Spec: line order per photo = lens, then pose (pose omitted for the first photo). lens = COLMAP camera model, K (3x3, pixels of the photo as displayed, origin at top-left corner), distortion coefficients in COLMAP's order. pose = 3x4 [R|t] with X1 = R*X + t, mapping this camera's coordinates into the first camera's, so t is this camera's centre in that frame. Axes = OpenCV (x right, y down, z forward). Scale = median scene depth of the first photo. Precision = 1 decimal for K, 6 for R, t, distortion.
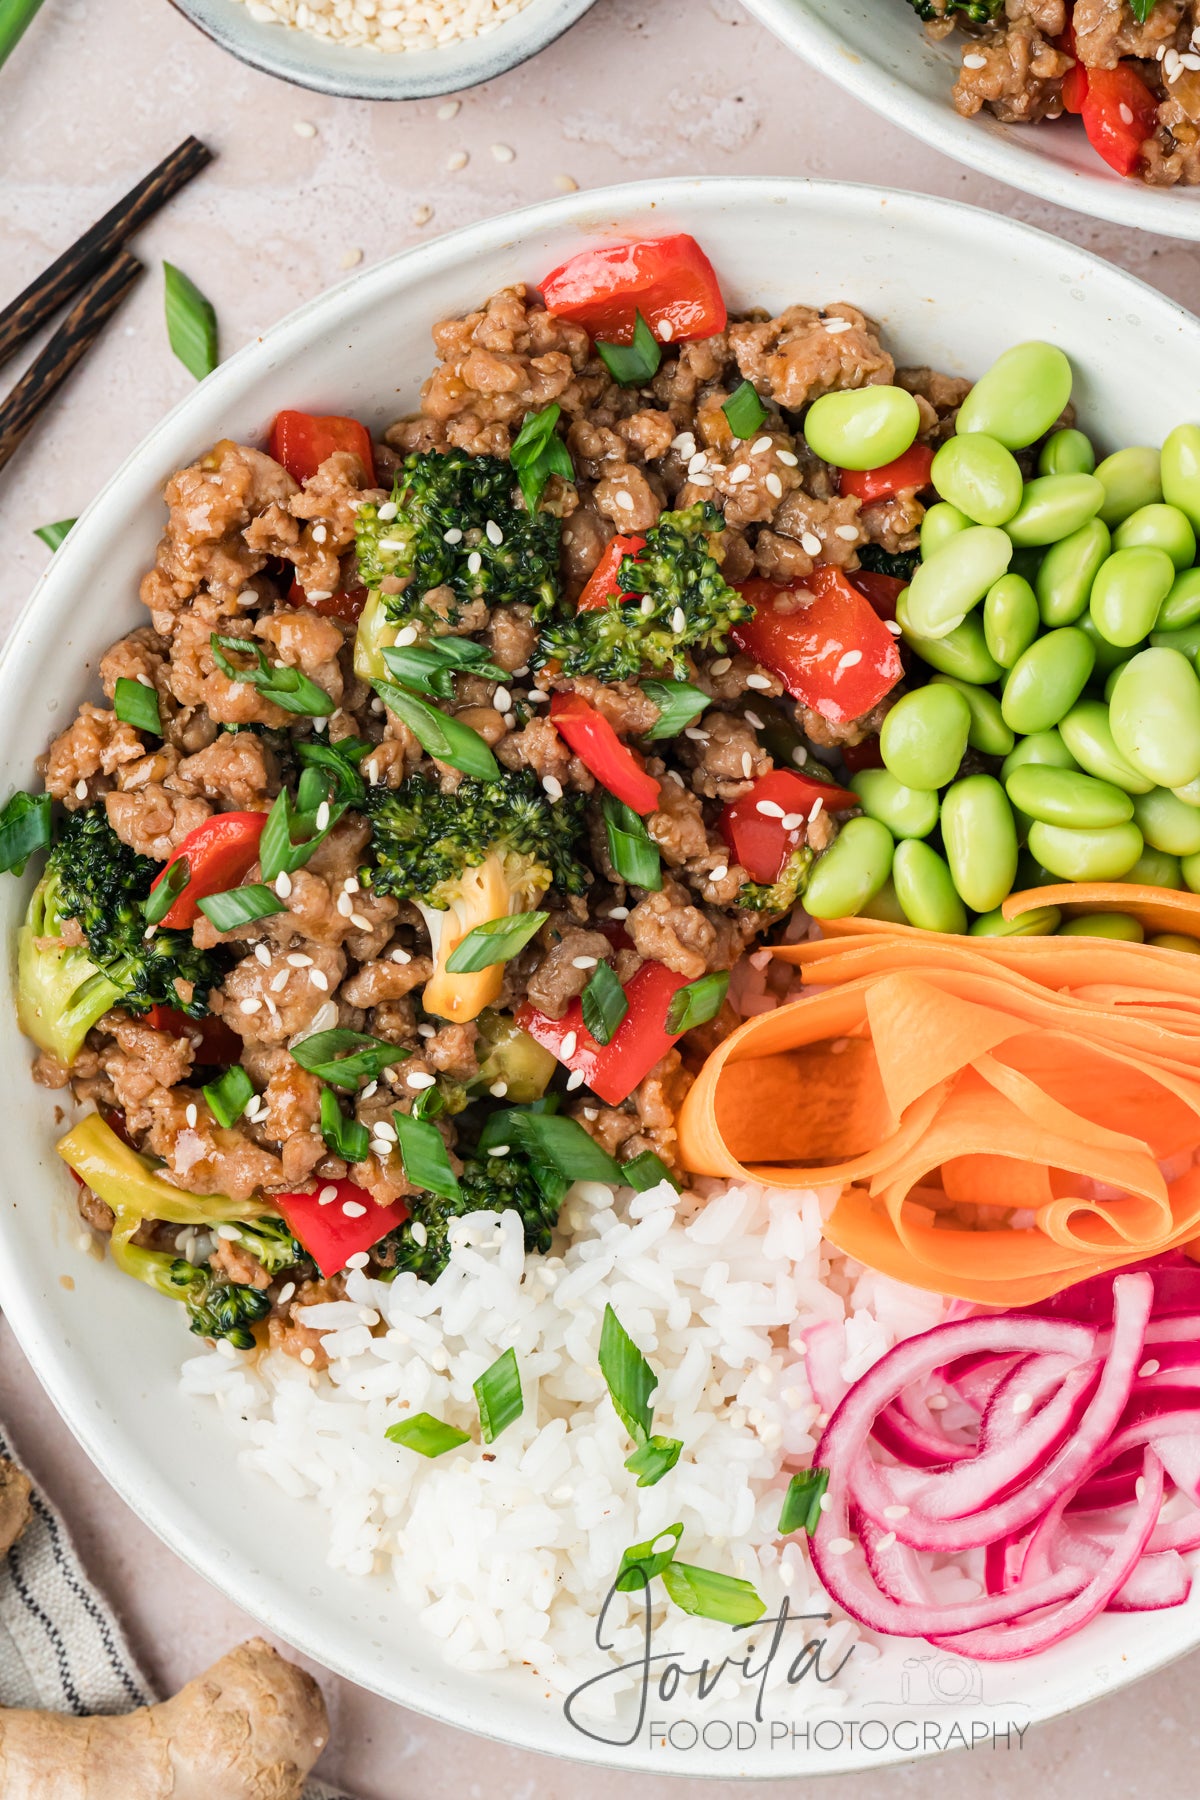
lens RADIAL K [[7368.2, 0, 602.8], [0, 7368.2, 891.1], [0, 0, 1]] dist [0.085922, 0.000000]
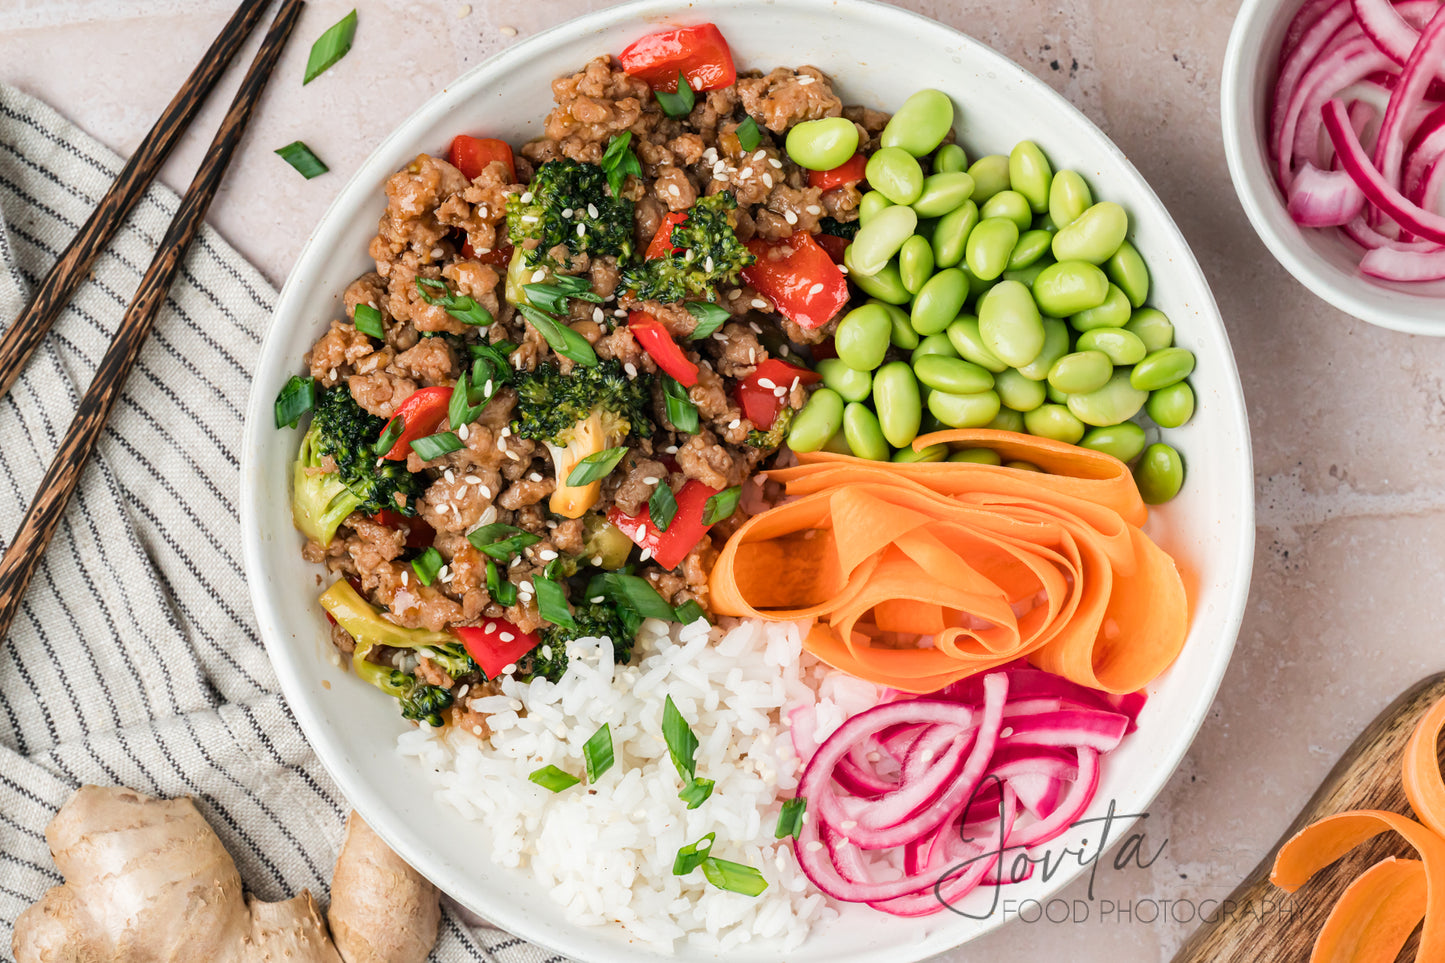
lens RADIAL K [[5915.0, 0, 722.4], [0, 5915.0, 485.4], [0, 0, 1]] dist [0.085922, 0.000000]
pose [[0.999536, -0.007510, 0.029516, -0.024677], [0.007713, 0.999947, -0.006776, 0.019473], [-0.029463, 0.007000, 0.999541, -0.278032]]
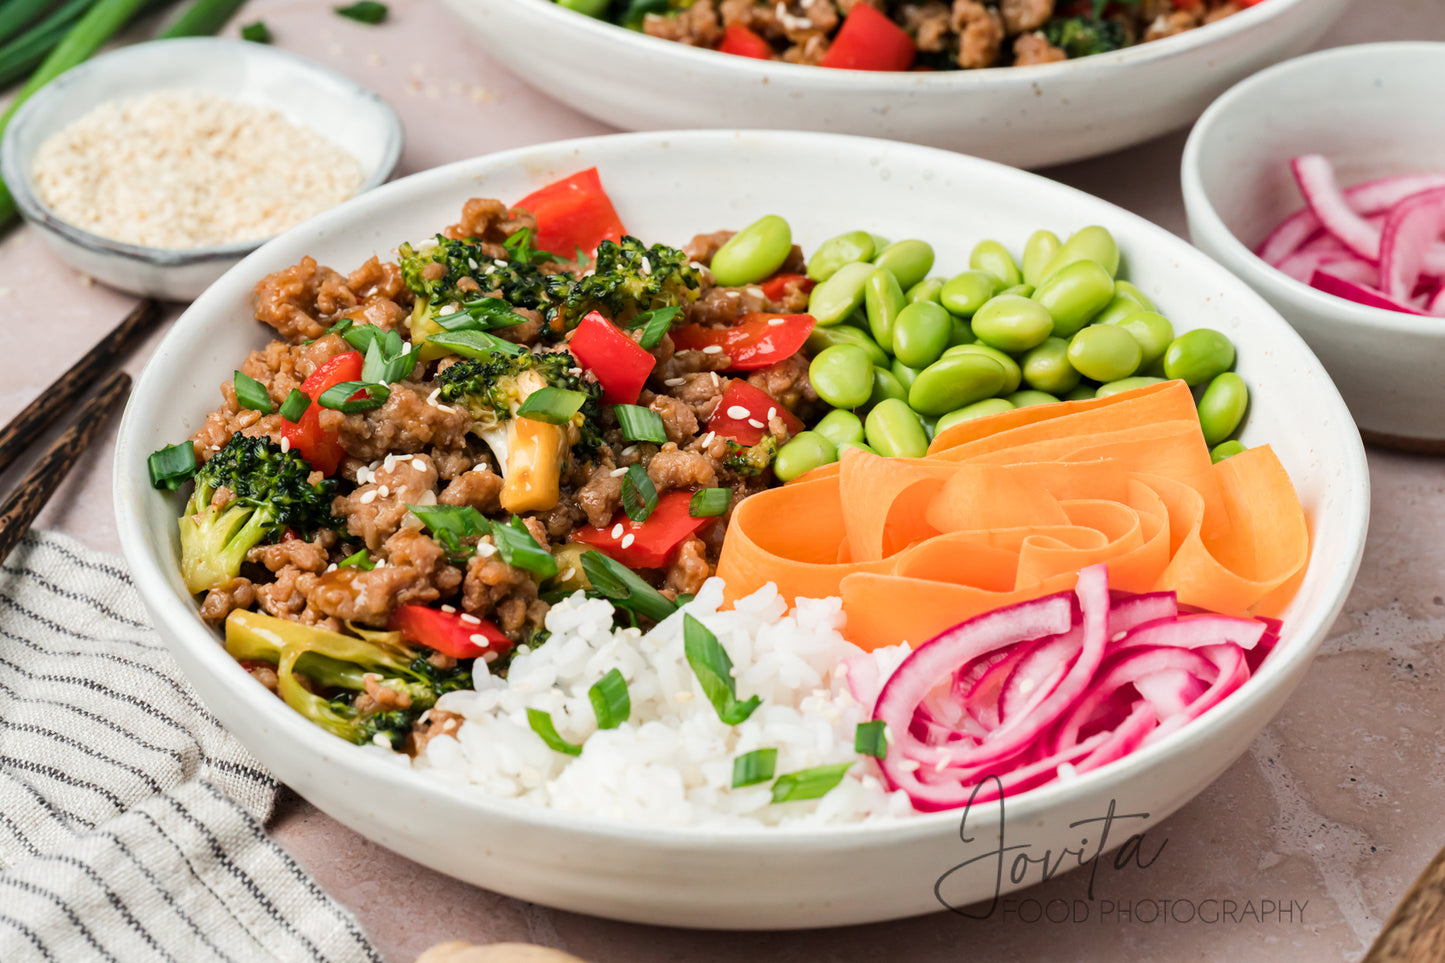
lens RADIAL K [[5915.0, 0, 708.5], [0, 5915.0, 476.6], [0, 0, 1]] dist [0.085922, 0.000000]
pose [[0.983064, -0.082484, 0.163651, -0.156628], [0.181760, 0.552951, -0.813147, 0.854853], [-0.023419, 0.829121, 0.558578, 0.418096]]
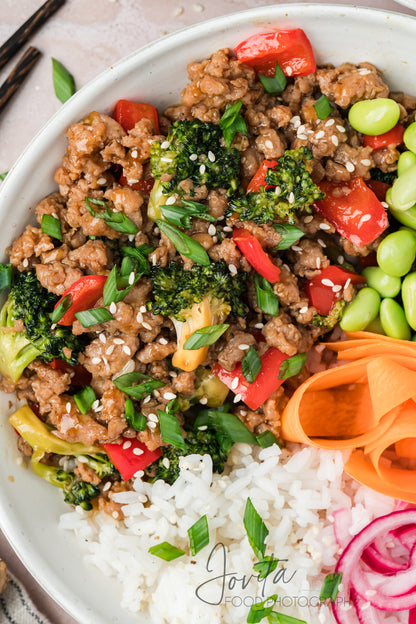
lens RADIAL K [[2554.3, 0, 212.9], [0, 2554.3, 308.0], [0, 0, 1]] dist [0.085922, 0.000000]
pose [[0.999295, 0.037460, 0.002647, -0.014450], [-0.037459, 0.999298, -0.000422, -0.001634], [-0.002661, 0.000322, 0.999996, 0.210567]]
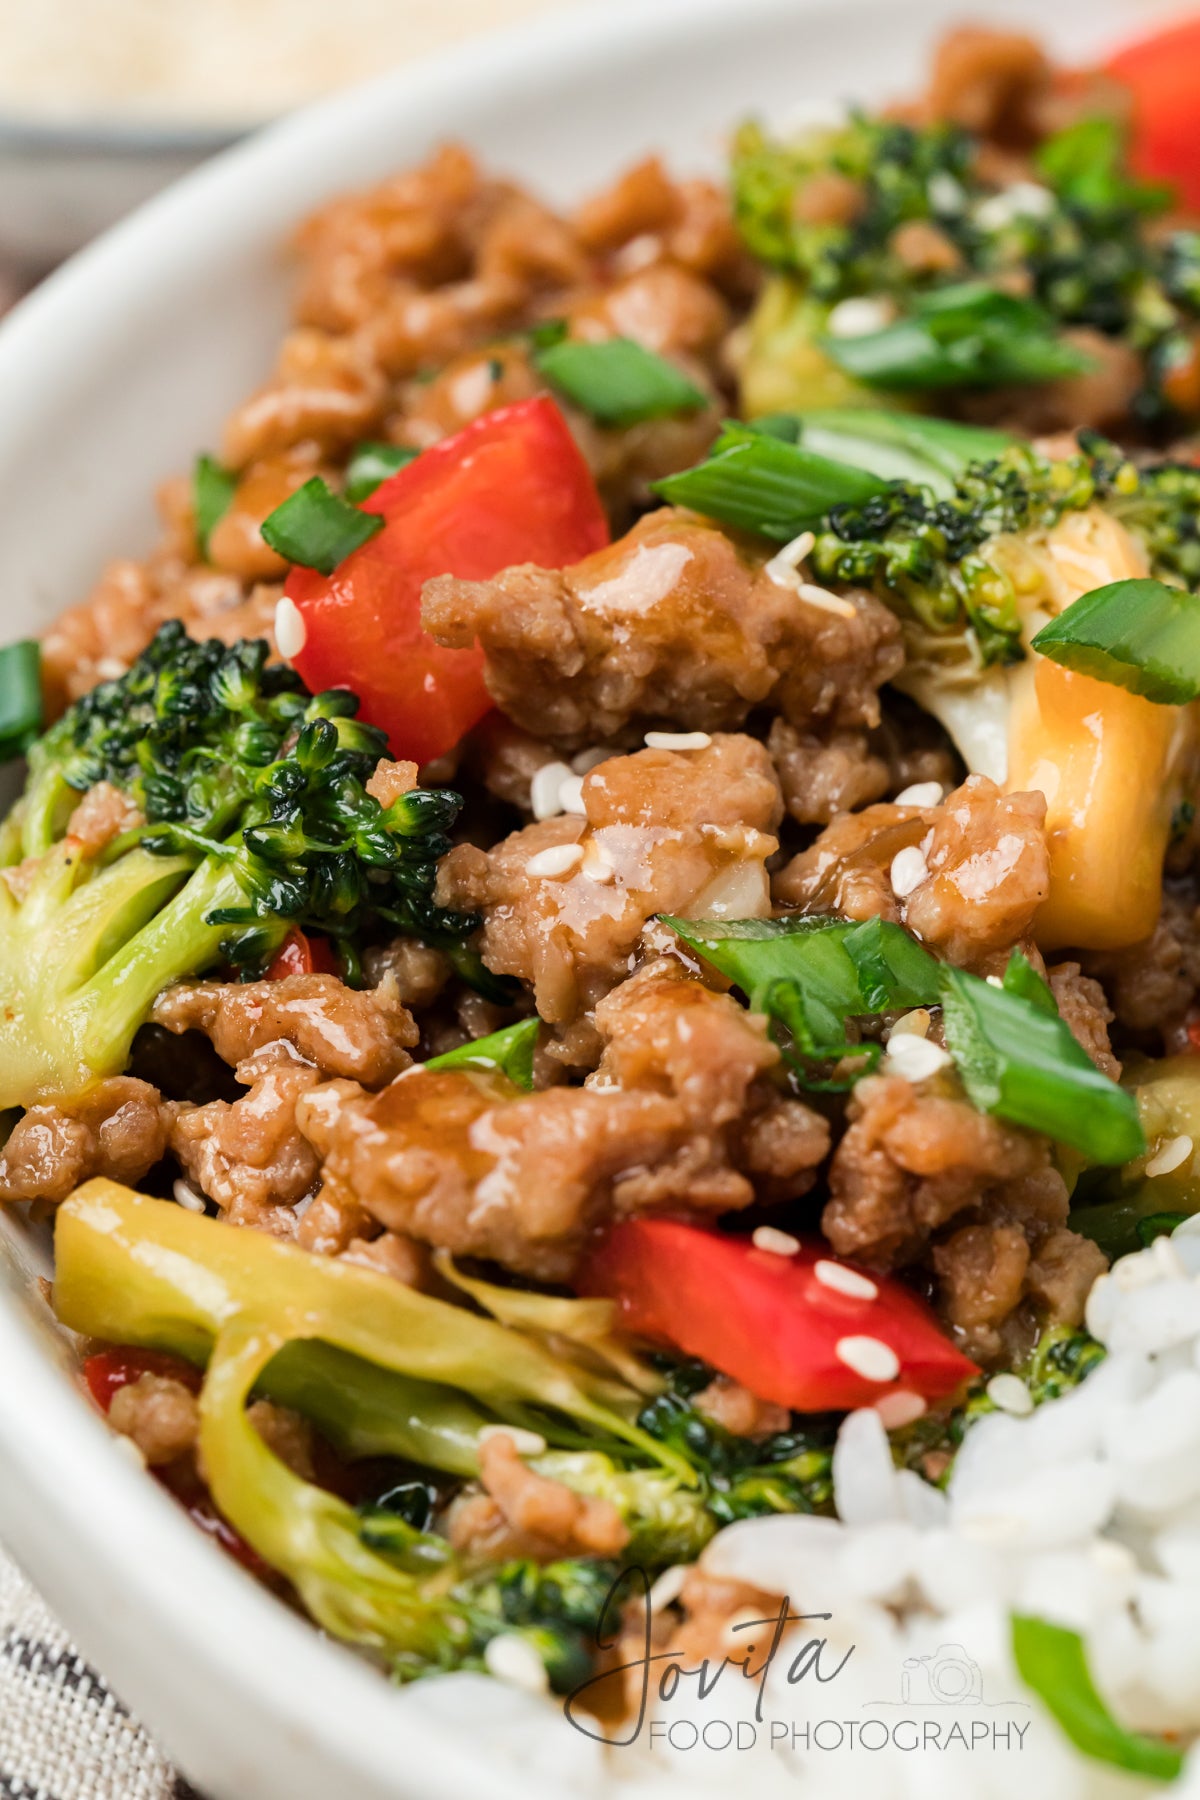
lens RADIAL K [[7368.2, 0, 740.0], [0, 7368.2, 1054.3], [0, 0, 1]] dist [0.085922, 0.000000]
pose [[0.994366, 0.001069, 0.105997, -0.079851], [0.085865, 0.578232, -0.811342, 0.346463], [-0.062158, 0.815872, 0.574882, 0.771597]]
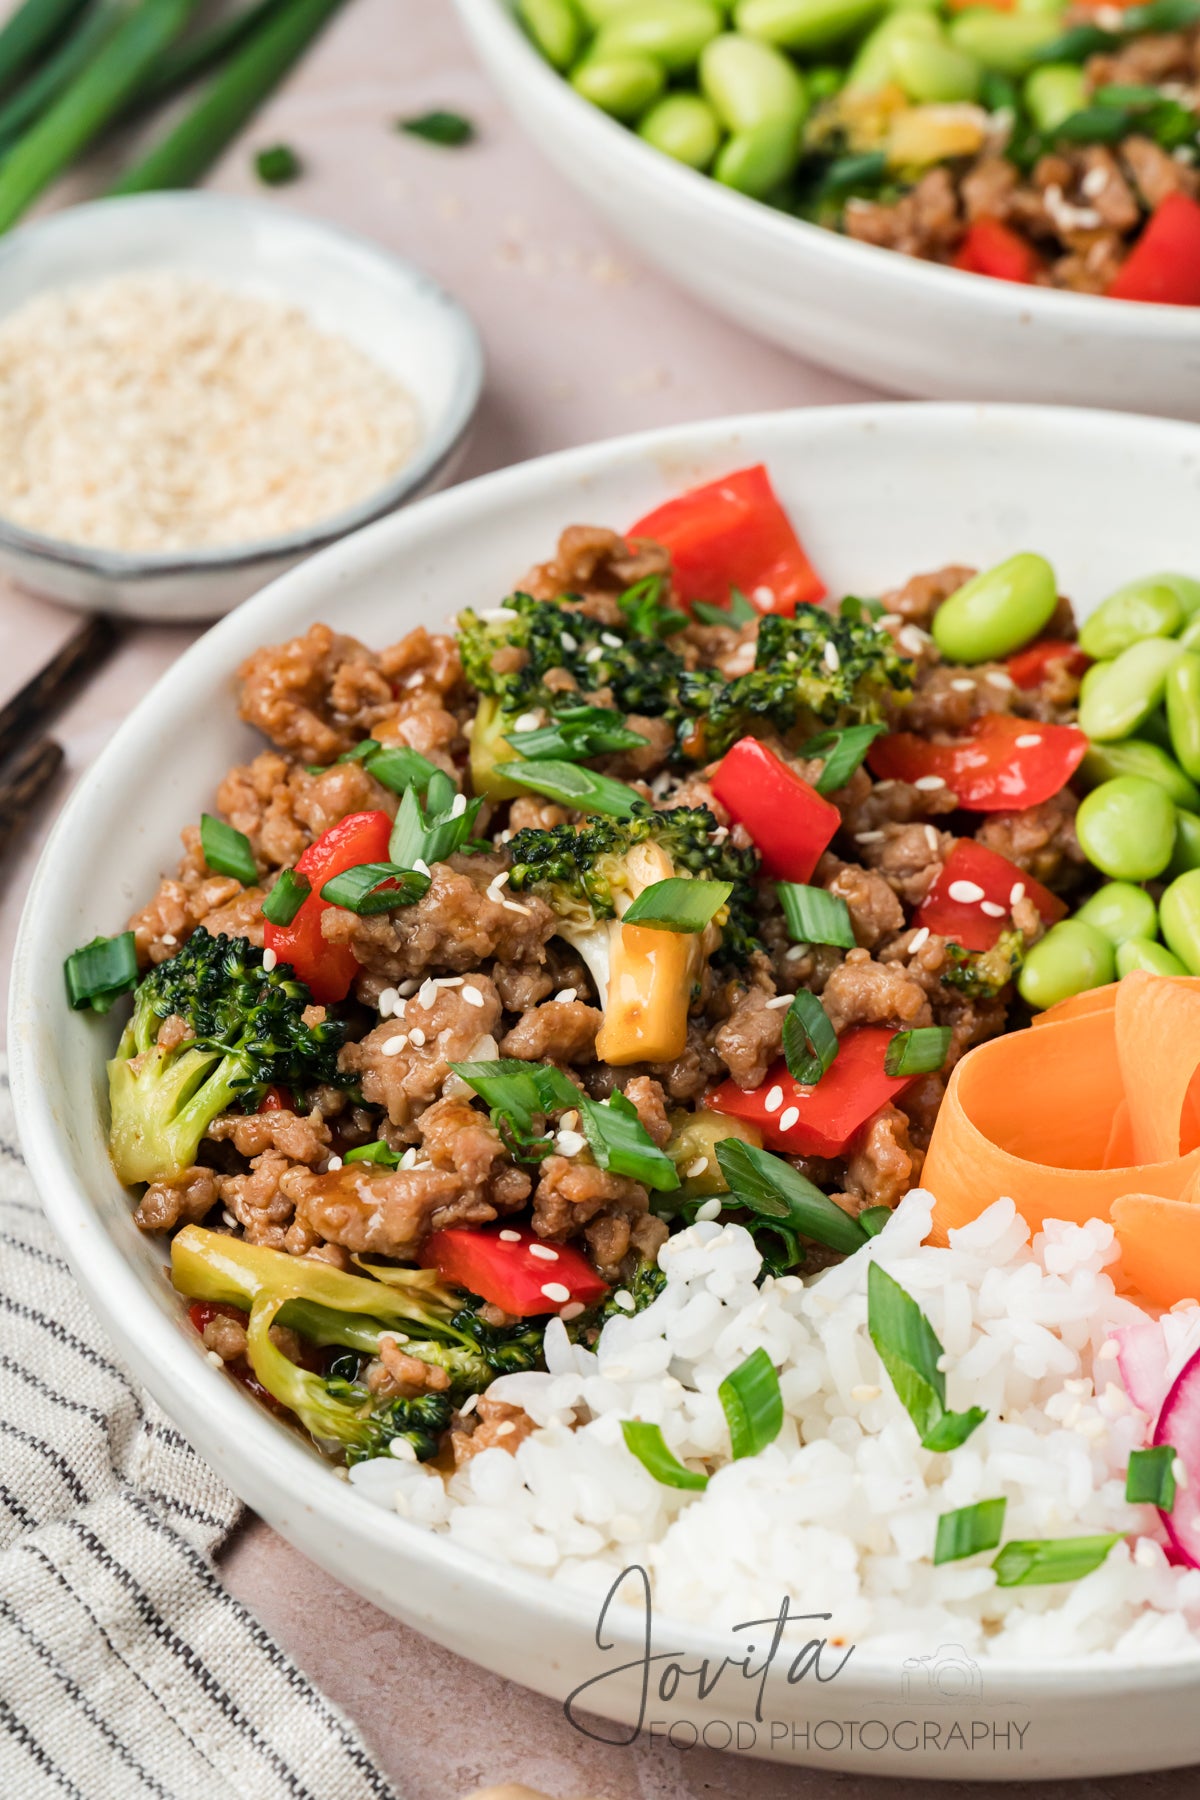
lens RADIAL K [[7368.2, 0, 616.2], [0, 7368.2, 898.4], [0, 0, 1]] dist [0.085922, 0.000000]
pose [[0.991605, -0.075825, 0.104741, -0.108570], [0.128918, 0.642497, -0.755366, 0.637290], [-0.010020, 0.762528, 0.646878, 0.441205]]
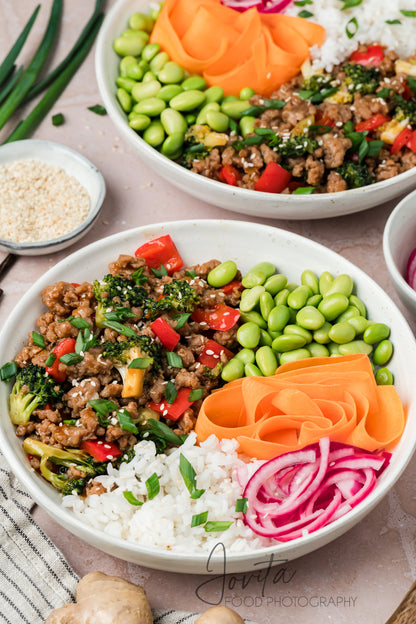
lens RADIAL K [[2554.3, 0, 207.5], [0, 2554.3, 316.8], [0, 0, 1]] dist [0.085922, 0.000000]
pose [[0.993534, -0.072197, 0.087624, -0.090235], [0.111999, 0.749761, -0.652162, 0.817129], [-0.018613, 0.657759, 0.752999, 0.015767]]
